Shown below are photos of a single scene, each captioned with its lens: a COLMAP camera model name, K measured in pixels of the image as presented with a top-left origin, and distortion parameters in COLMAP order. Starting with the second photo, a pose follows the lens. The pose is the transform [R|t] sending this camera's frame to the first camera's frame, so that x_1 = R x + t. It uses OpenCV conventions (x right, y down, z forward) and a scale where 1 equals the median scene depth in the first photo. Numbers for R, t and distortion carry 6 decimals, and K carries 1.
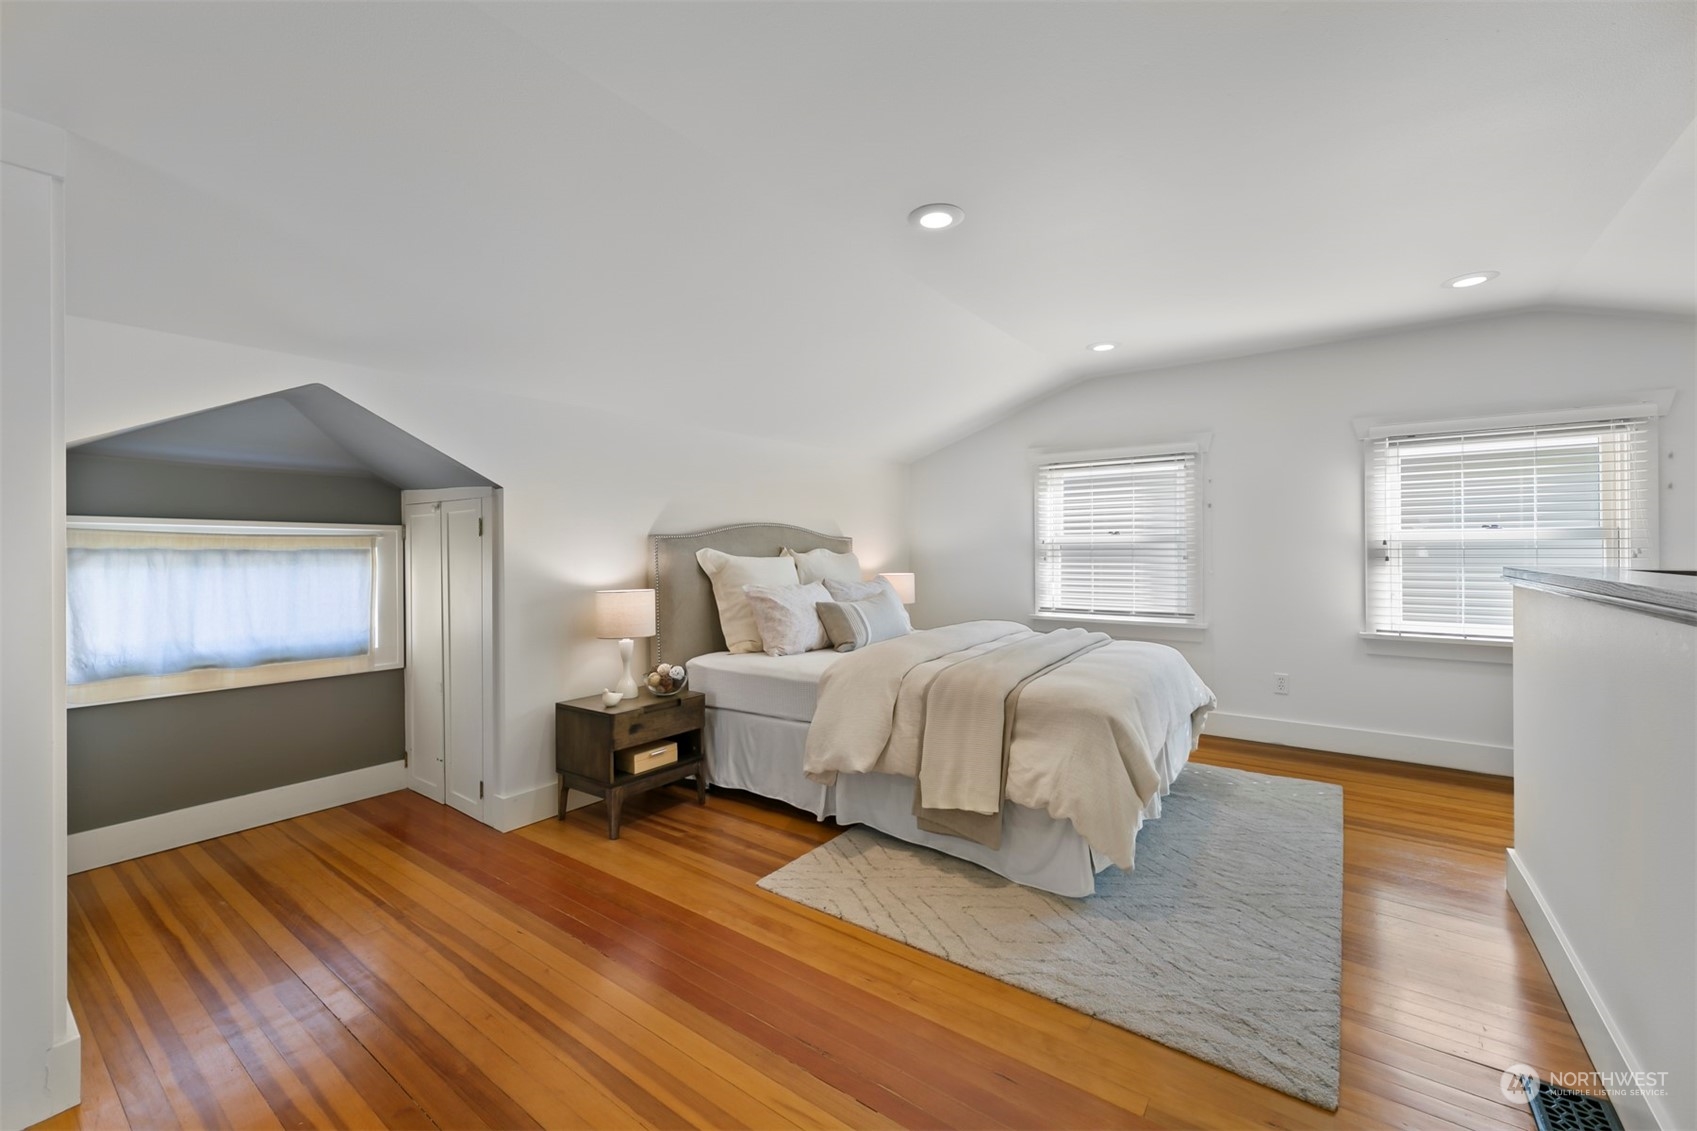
lens RADIAL K [[685.3, 0, 845.7], [0, 685.3, 557.6], [0, 0, 1]] dist [-0.002108, 0.000259]
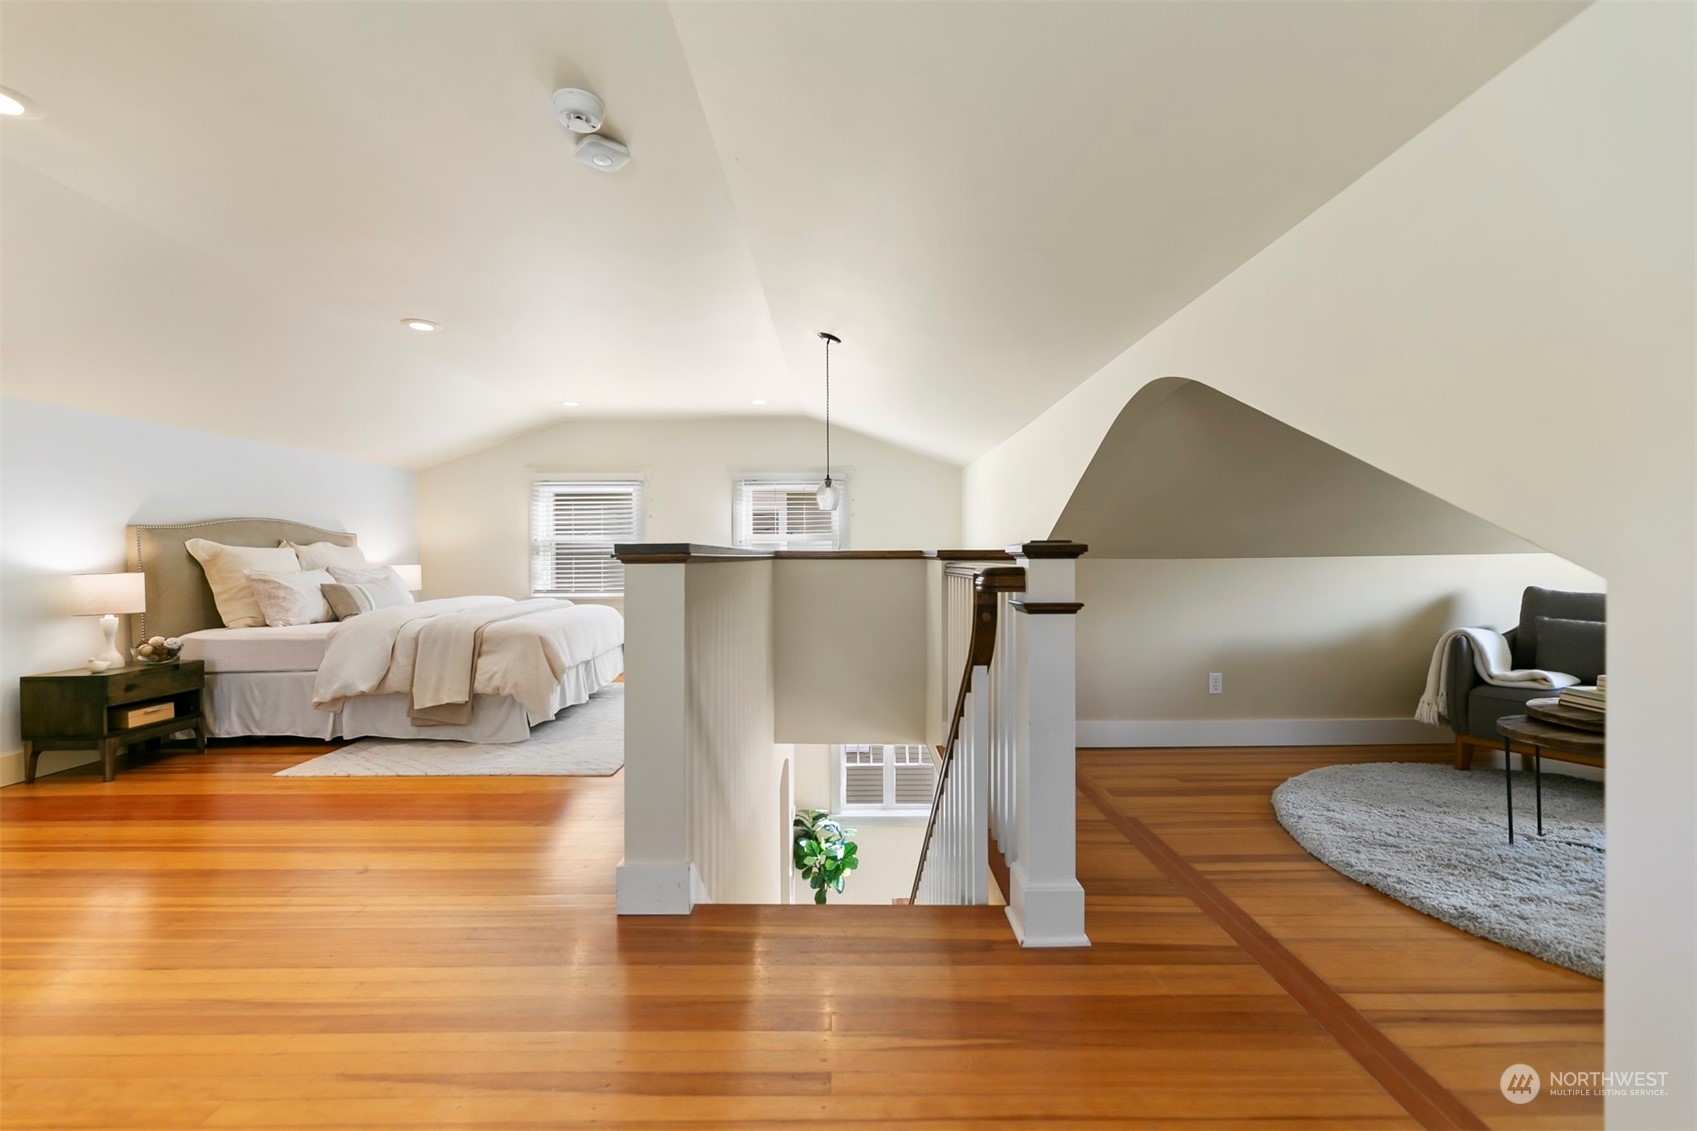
lens RADIAL K [[685.3, 0, 850.5], [0, 685.3, 562.7], [0, 0, 1]] dist [-0.002108, 0.000259]
pose [[0.806081, -0.004293, 0.591789, -0.004088], [0.005786, 0.999983, -0.000626, 0.038613], [-0.591777, 0.003929, 0.806092, -0.629882]]
